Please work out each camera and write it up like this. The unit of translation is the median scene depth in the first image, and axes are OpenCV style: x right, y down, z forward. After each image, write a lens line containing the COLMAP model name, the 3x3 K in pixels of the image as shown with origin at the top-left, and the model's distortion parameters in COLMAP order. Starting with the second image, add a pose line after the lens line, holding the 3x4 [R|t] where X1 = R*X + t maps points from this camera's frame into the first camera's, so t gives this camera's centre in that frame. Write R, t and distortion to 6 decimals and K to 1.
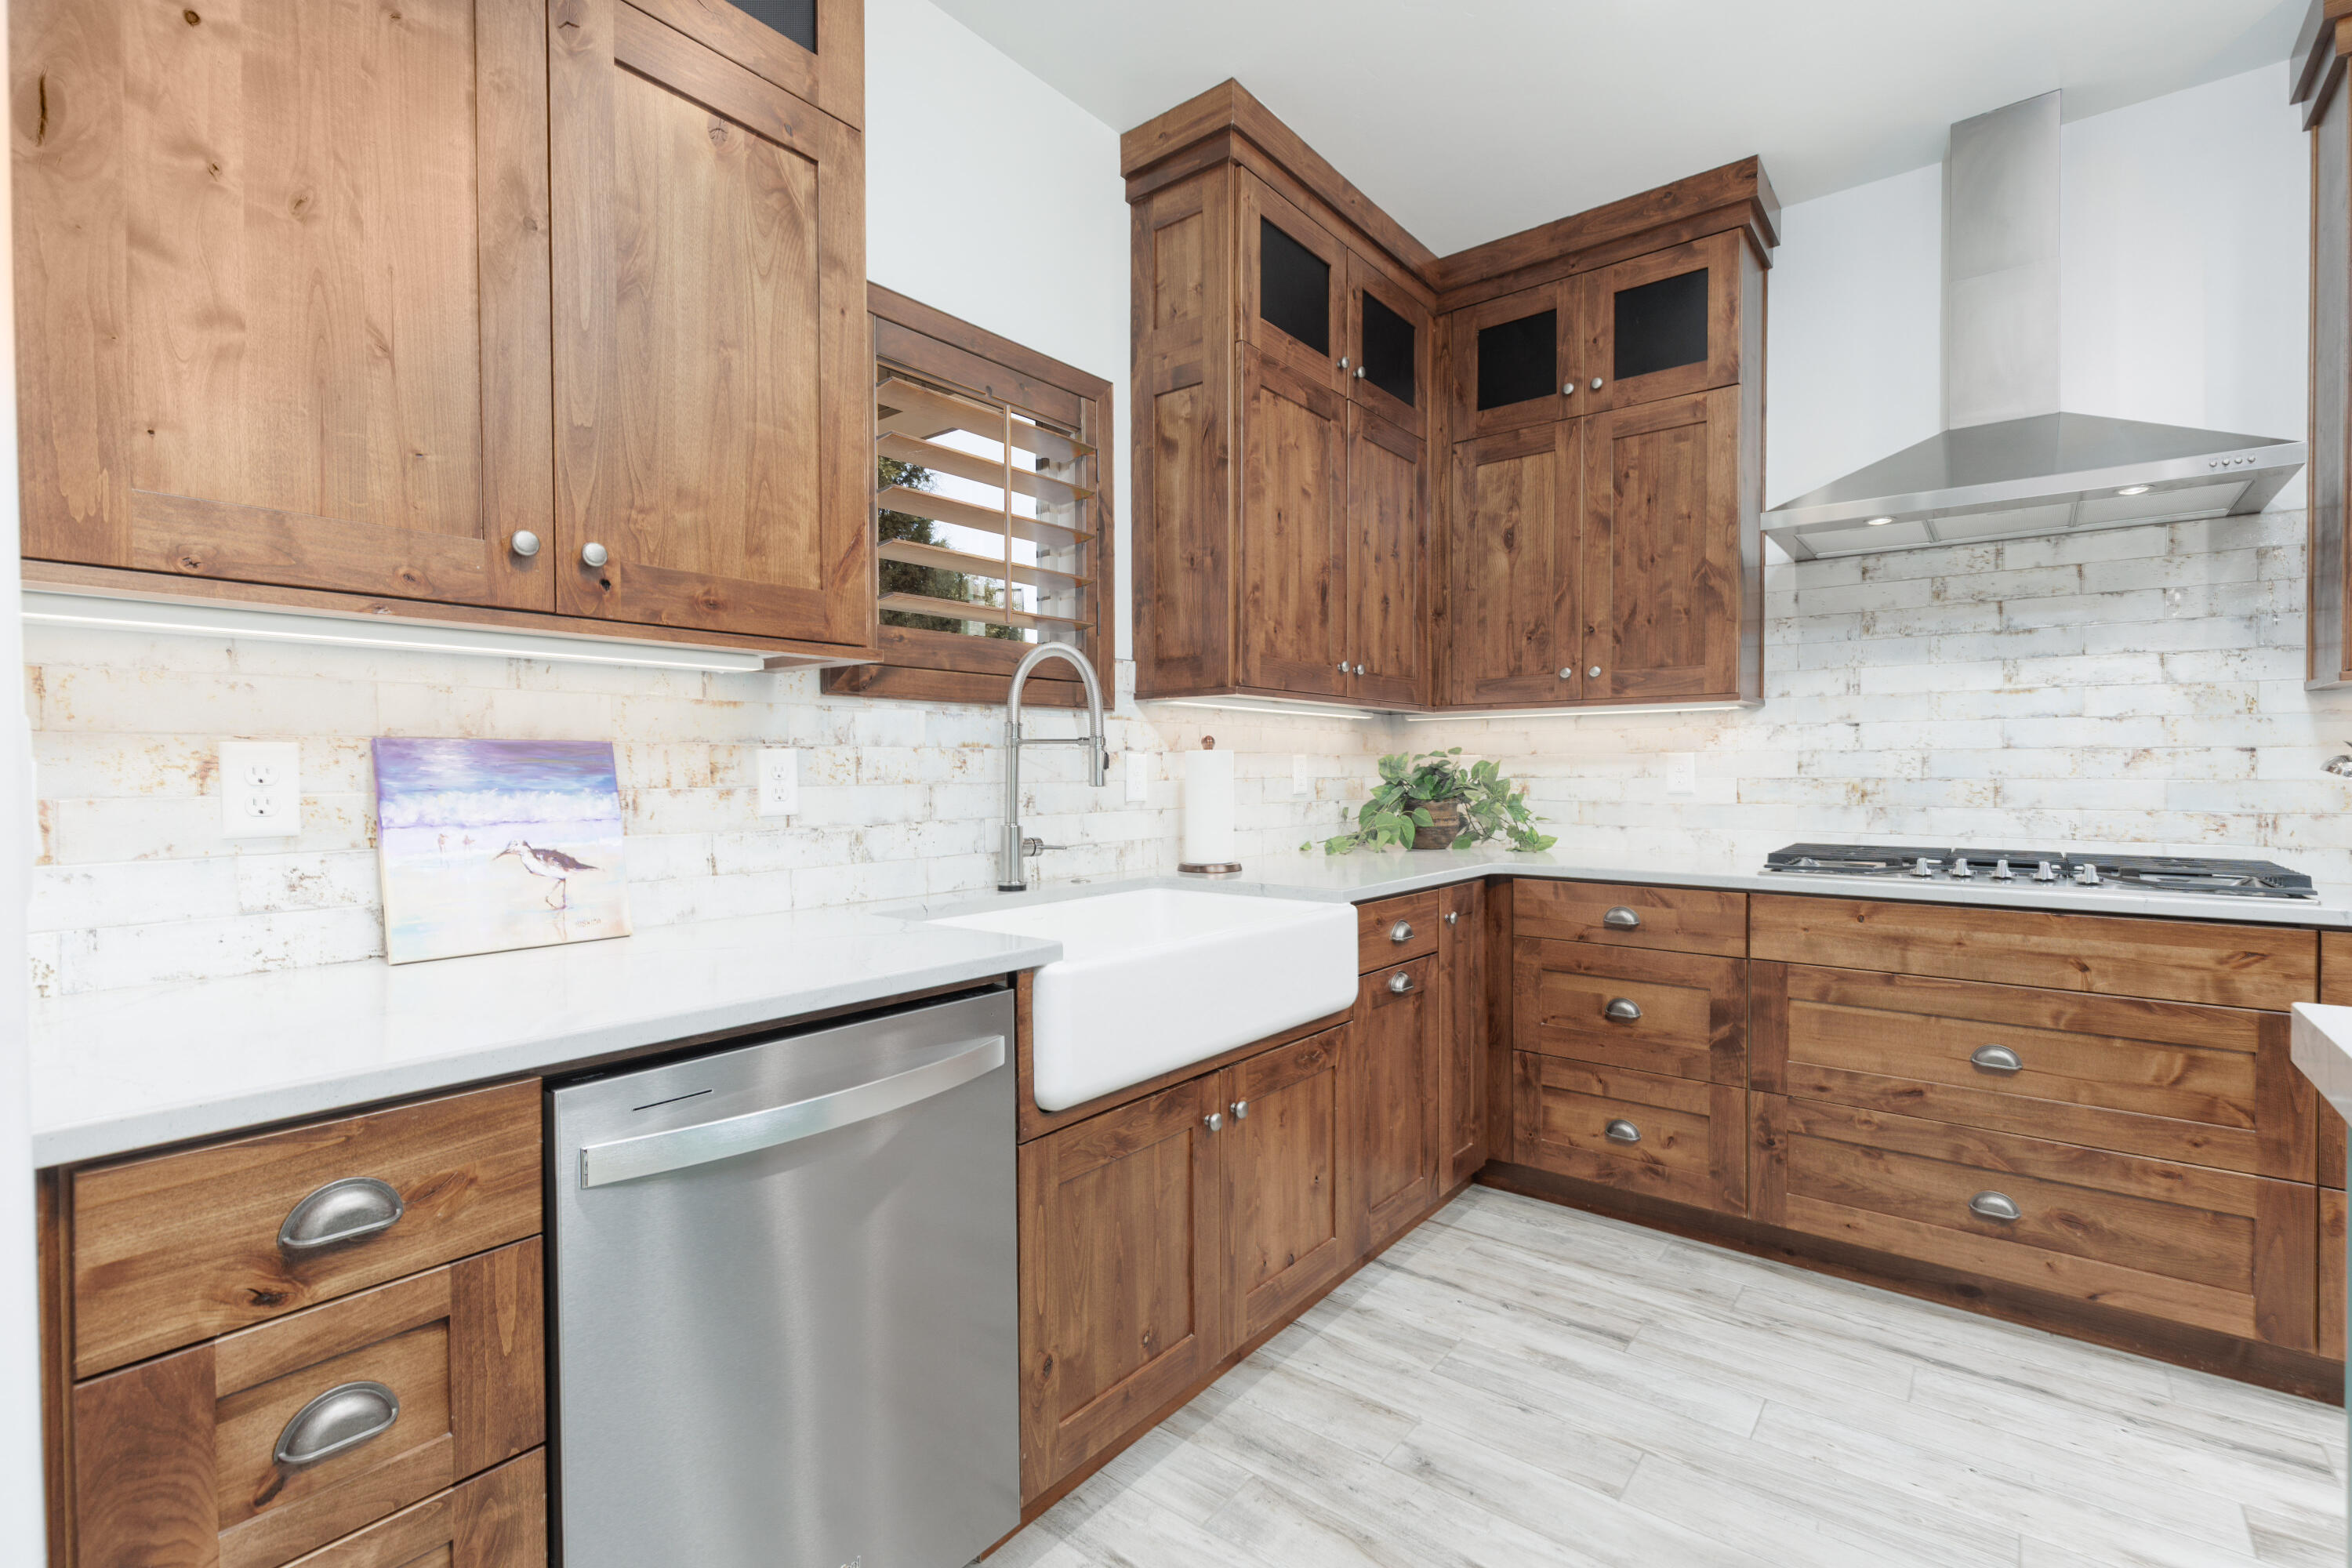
lens RADIAL K [[1056.0, 0, 1197.7], [0, 1056.0, 783.1], [0, 0, 1]] dist [0.006259, -0.000757]
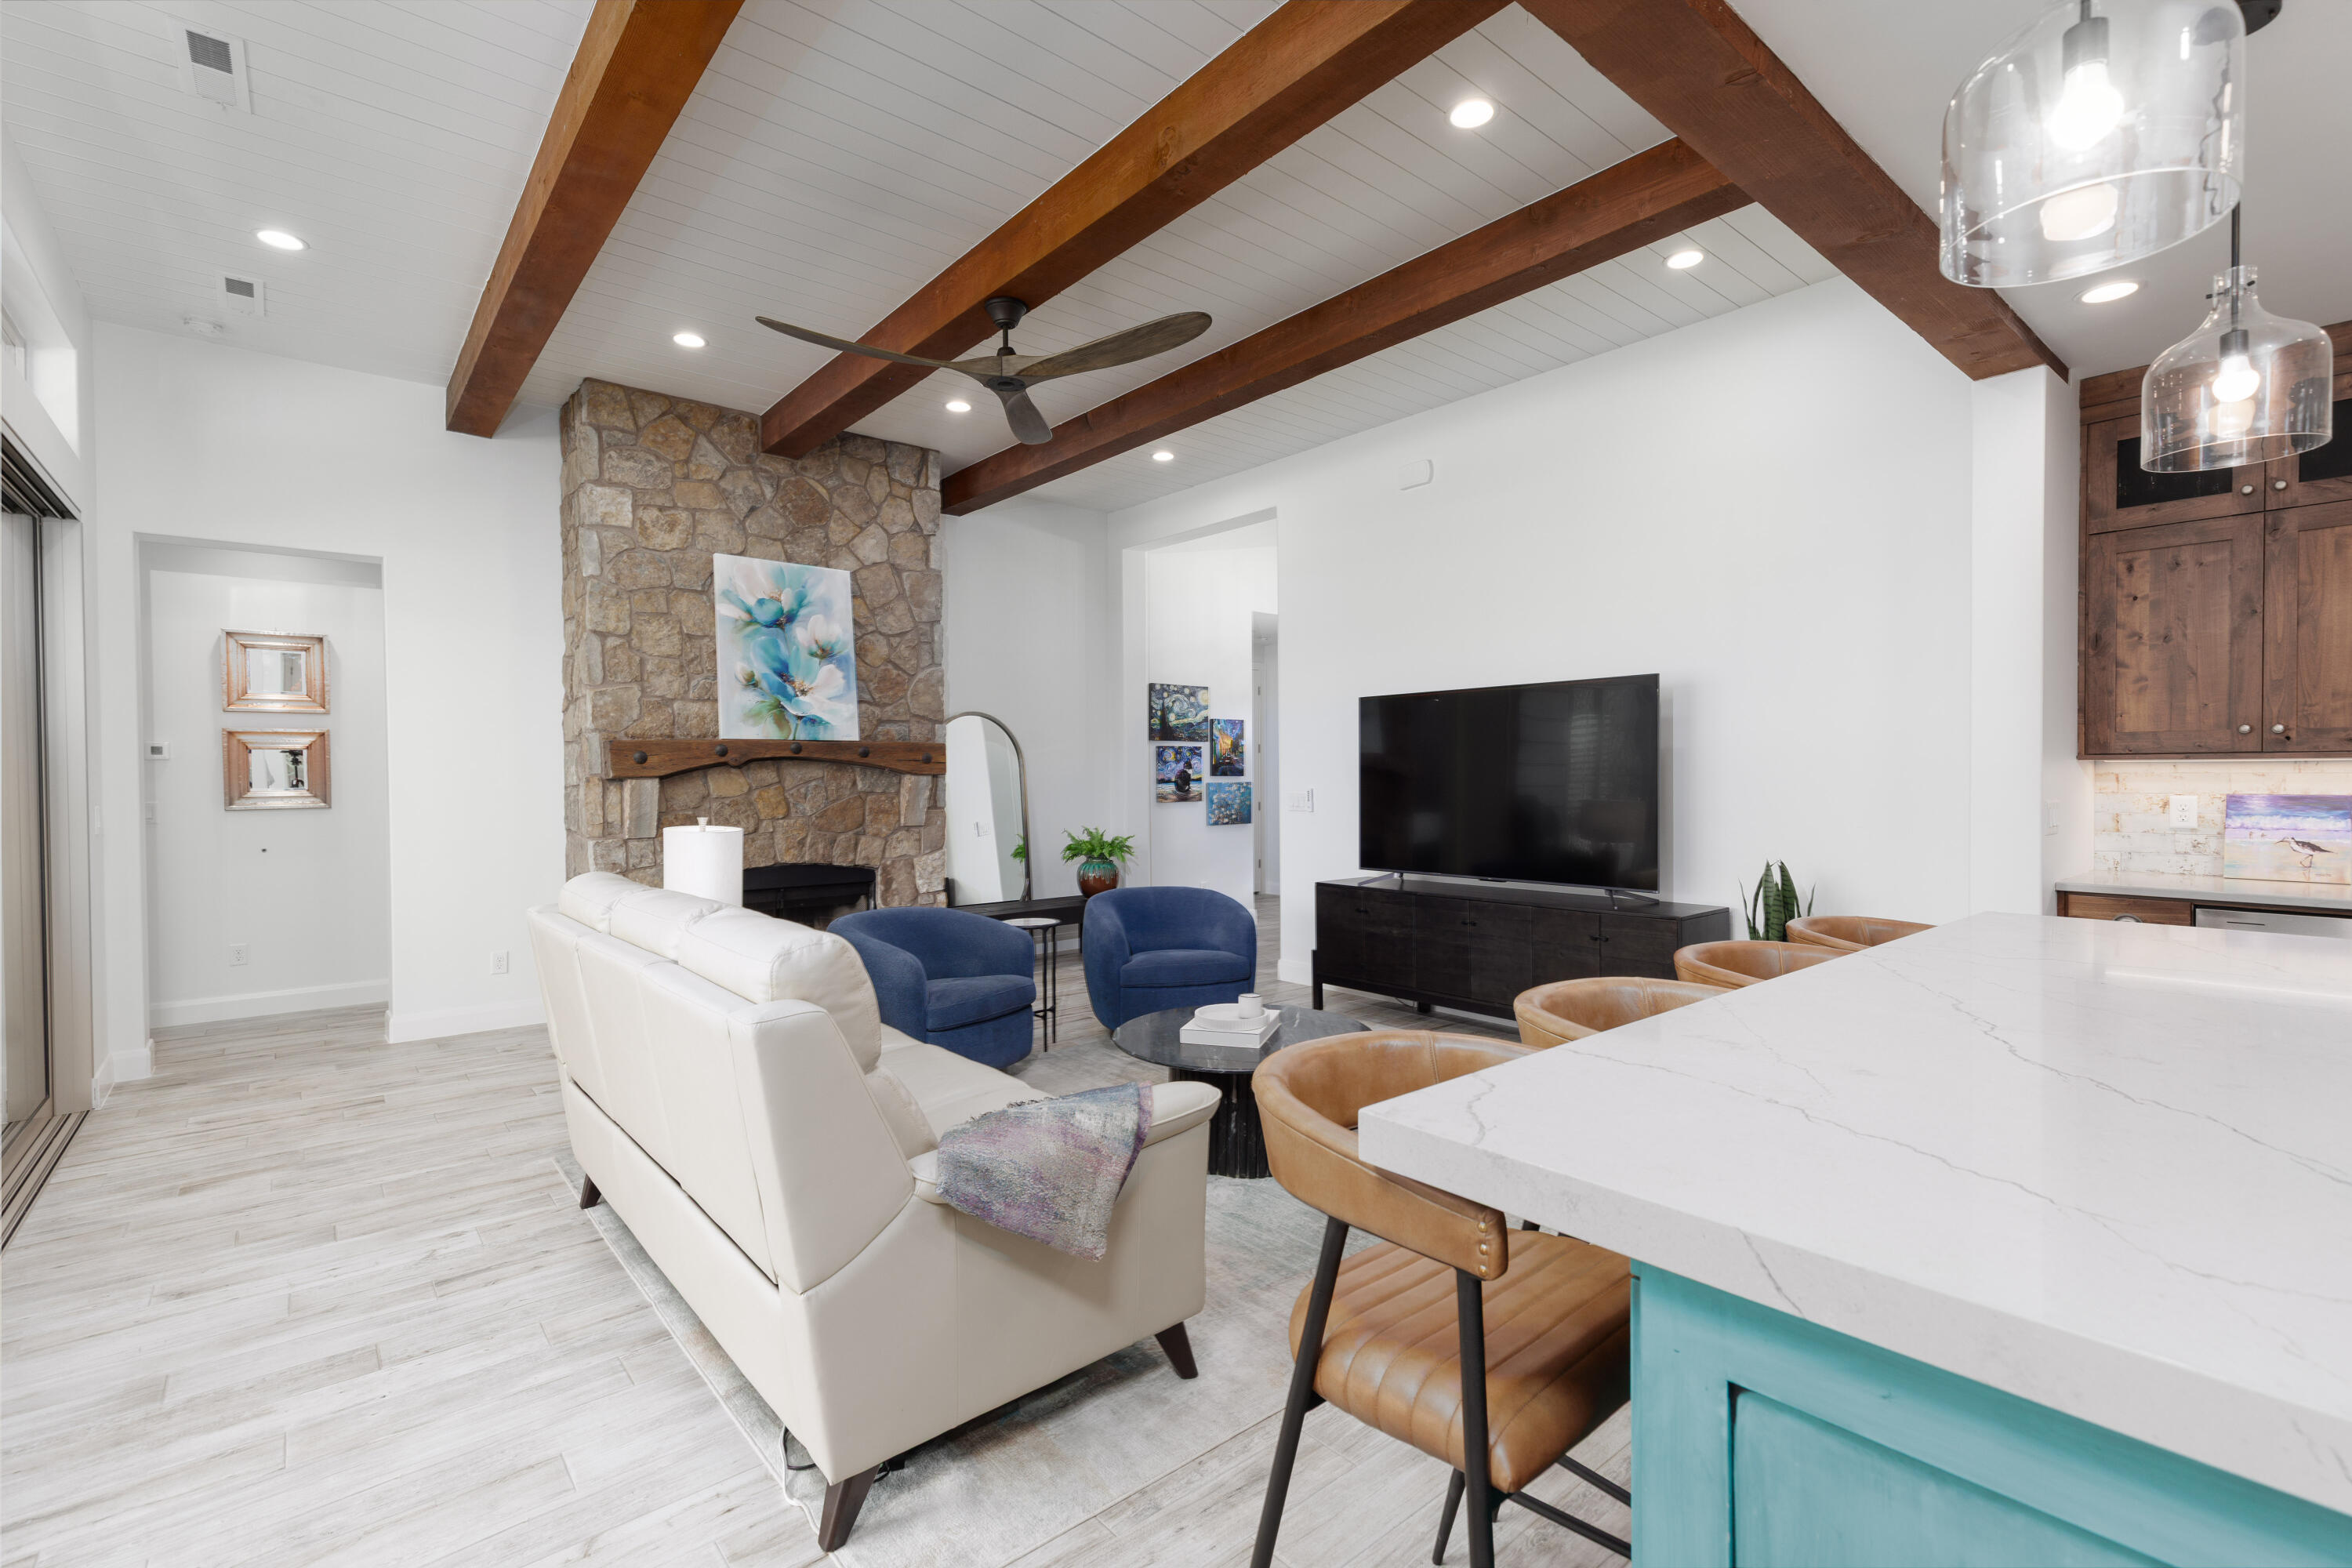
lens RADIAL K [[1056.0, 0, 1197.7], [0, 1056.0, 783.1], [0, 0, 1]] dist [0.006259, -0.000757]
pose [[-0.196034, 0.020890, -0.980374, 2.603144], [-0.003591, 0.999751, 0.022021, -0.132566], [0.980590, 0.007837, -0.195911, -1.137536]]
